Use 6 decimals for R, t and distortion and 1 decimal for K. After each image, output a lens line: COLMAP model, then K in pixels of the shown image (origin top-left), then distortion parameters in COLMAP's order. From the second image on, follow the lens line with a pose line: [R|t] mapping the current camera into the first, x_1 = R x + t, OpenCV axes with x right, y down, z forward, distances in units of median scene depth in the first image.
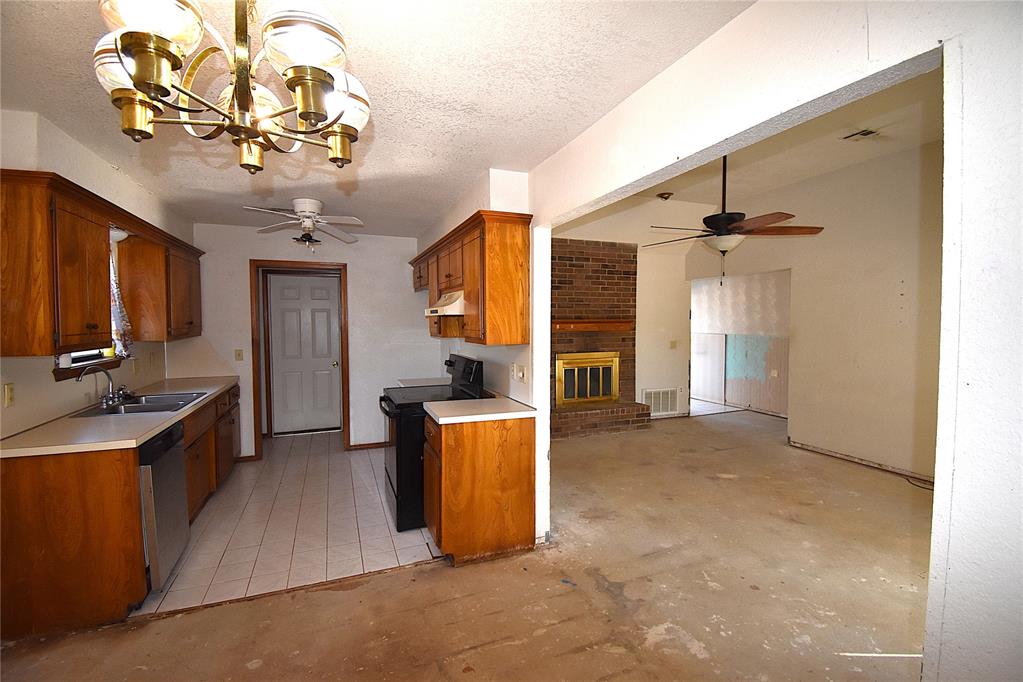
lens RADIAL K [[449.2, 0, 515.2], [0, 449.2, 337.6], [0, 0, 1]] dist [0.021687, -0.026876]
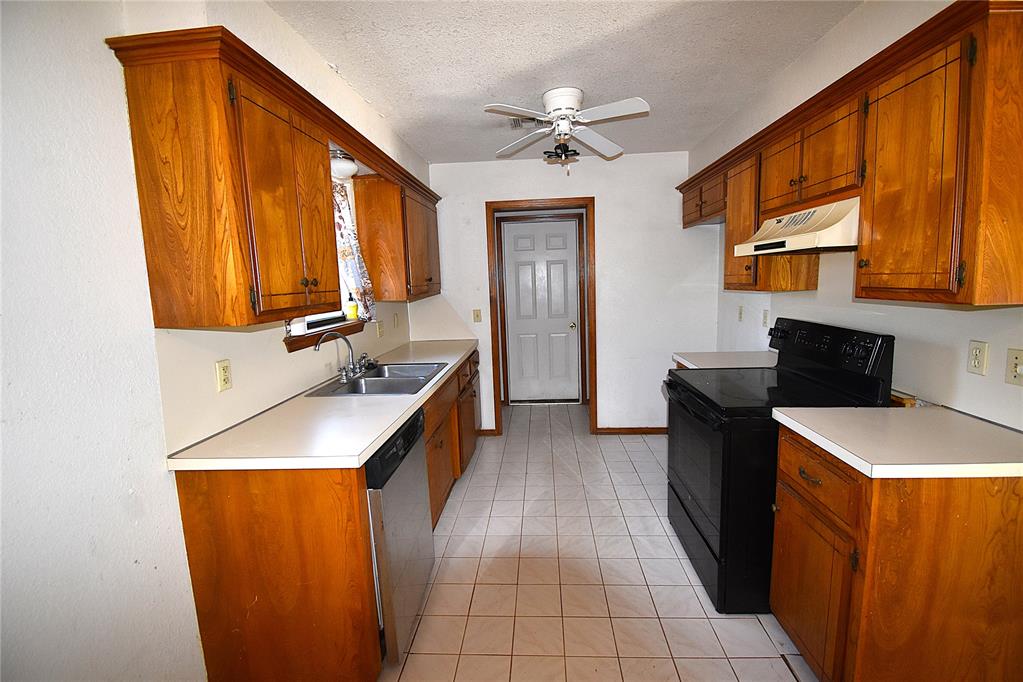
lens RADIAL K [[449.2, 0, 515.2], [0, 449.2, 337.6], [0, 0, 1]] dist [0.021687, -0.026876]
pose [[0.902412, 0.027113, -0.430020, -0.181586], [0.014857, 0.995467, 0.093943, 0.000200], [0.430617, -0.091165, 0.897919, 0.262926]]
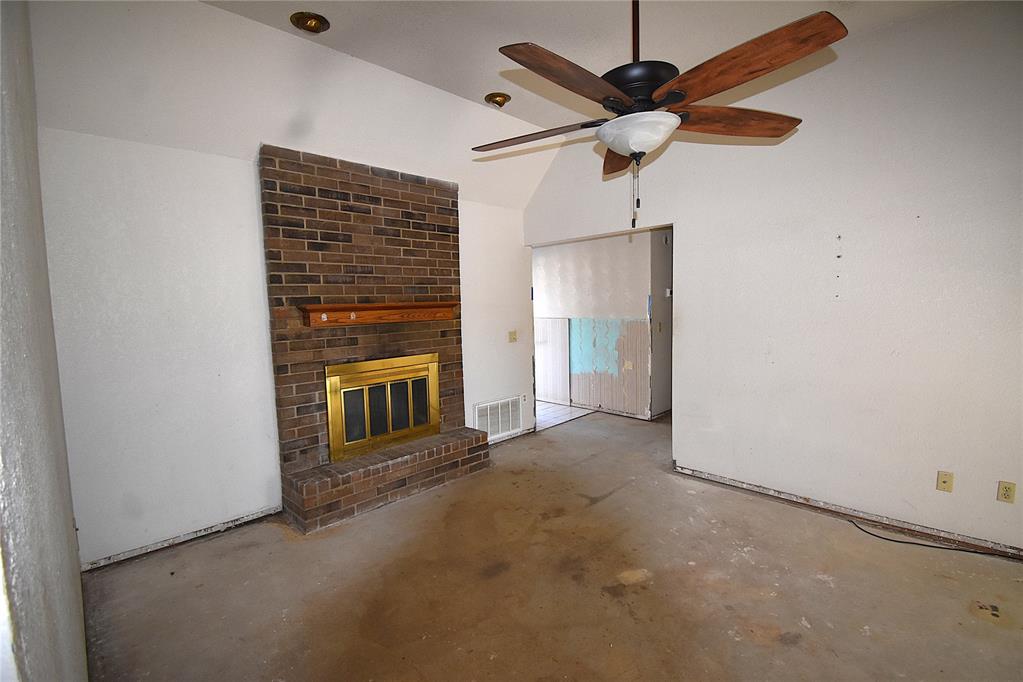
lens RADIAL K [[449.2, 0, 515.2], [0, 449.2, 337.6], [0, 0, 1]] dist [0.021687, -0.026876]
pose [[0.922911, -0.051133, 0.381603, 0.129534], [0.037517, 0.998369, 0.043042, -0.019574], [-0.383182, -0.025407, 0.923323, 0.528003]]
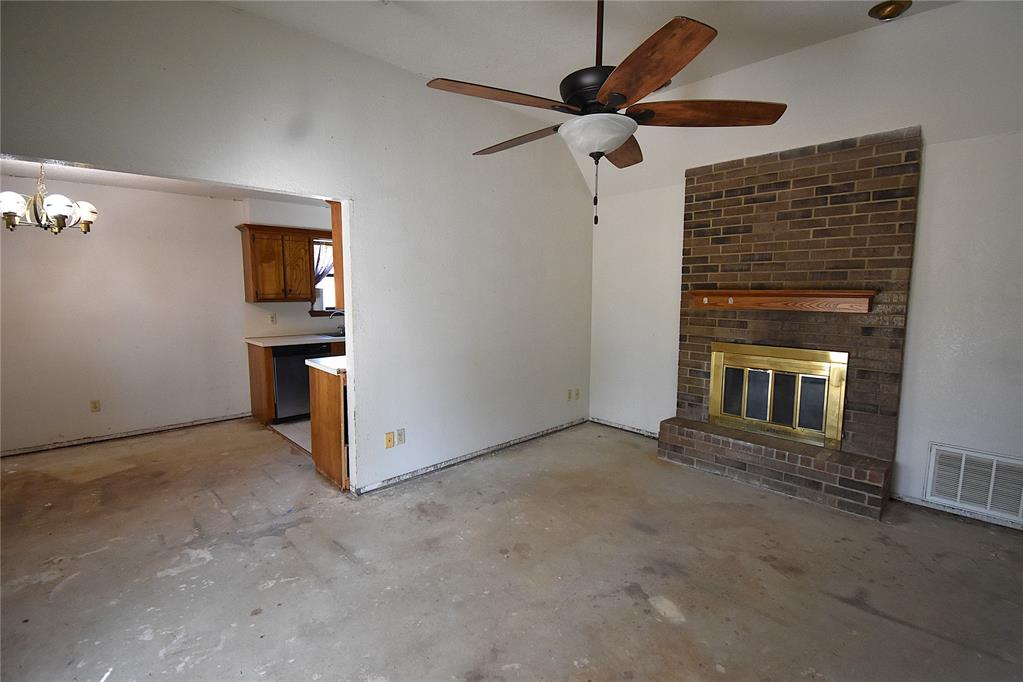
lens RADIAL K [[462.8, 0, 516.9], [0, 462.8, 338.8], [0, 0, 1]] dist [0.023532, -0.029456]
pose [[0.375937, 0.102565, -0.920952, 0.820518], [-0.042821, 0.994717, 0.093301, -0.026916], [0.925655, 0.004360, 0.378343, 0.633699]]
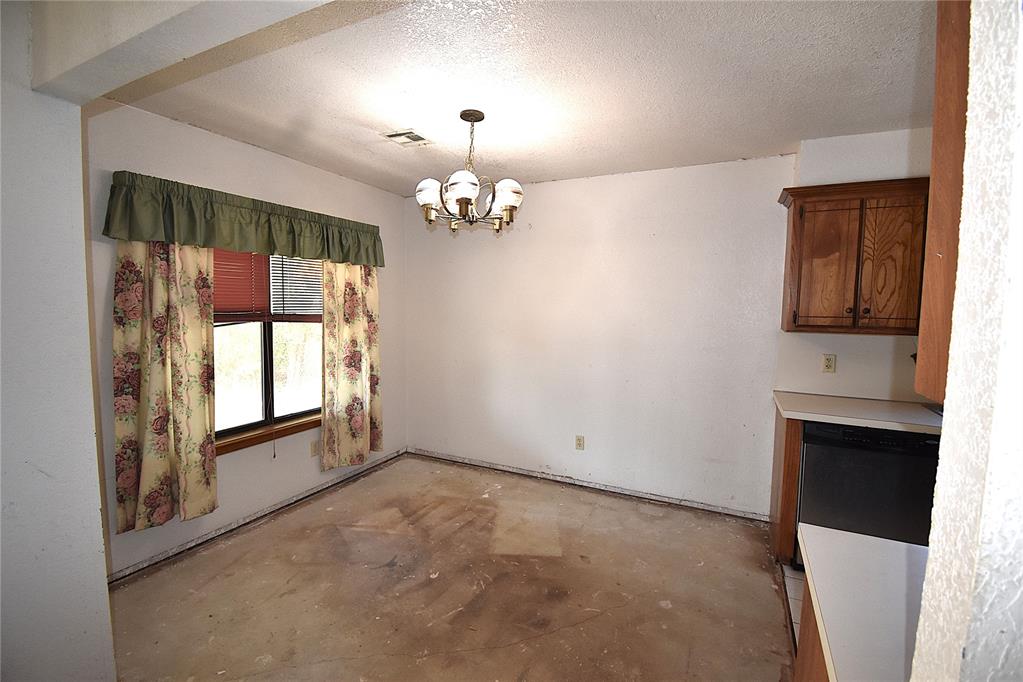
lens RADIAL K [[449.2, 0, 515.2], [0, 449.2, 337.6], [0, 0, 1]] dist [0.021687, -0.026876]
pose [[-0.740574, 0.044472, -0.670501, 0.195279], [-0.038955, 0.993288, 0.108908, -0.024787], [0.670844, 0.106774, -0.733871, 0.668101]]
